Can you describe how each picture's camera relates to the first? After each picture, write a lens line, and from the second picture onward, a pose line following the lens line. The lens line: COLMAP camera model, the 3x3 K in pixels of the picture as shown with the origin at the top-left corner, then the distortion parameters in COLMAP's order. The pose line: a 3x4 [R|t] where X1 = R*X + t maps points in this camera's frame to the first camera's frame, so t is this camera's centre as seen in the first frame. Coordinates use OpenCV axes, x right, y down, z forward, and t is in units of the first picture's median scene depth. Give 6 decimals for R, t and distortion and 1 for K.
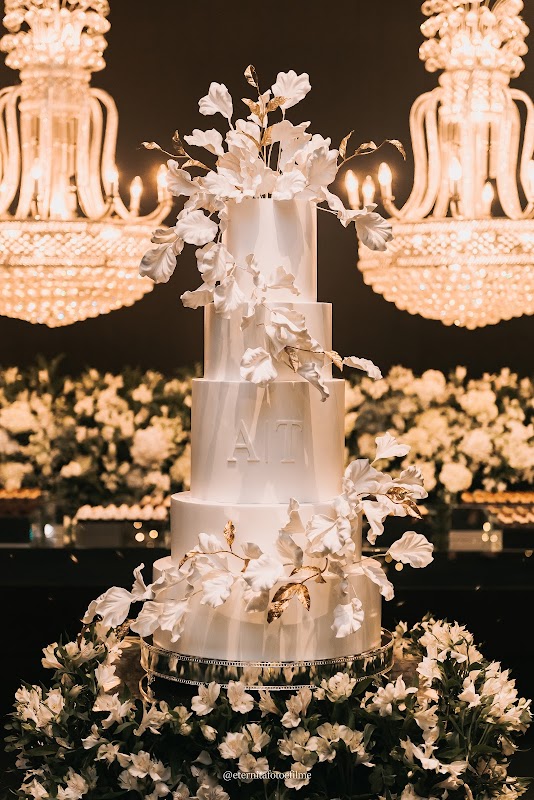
lens RADIAL K [[1570.9, 0, 267.0], [0, 1570.9, 400.0], [0, 0, 1]] dist [0.018448, 0.009935]
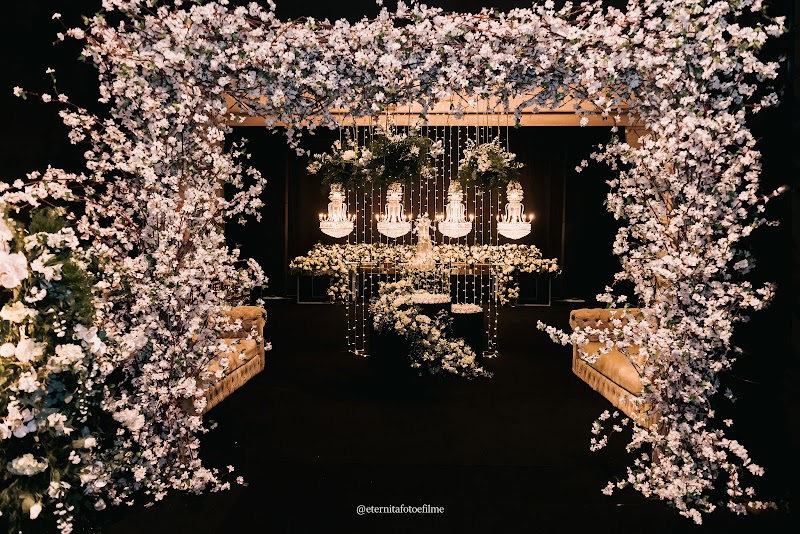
lens RADIAL K [[684.5, 0, 400.0], [0, 684.5, 267.0], [0, 0, 1]] dist [-0.003645, -0.000502]
pose [[0.999002, 0.002069, -0.044611, 0.045216], [-0.002267, 0.999988, -0.004397, 0.172652], [0.044601, 0.004494, 0.998995, -3.655255]]
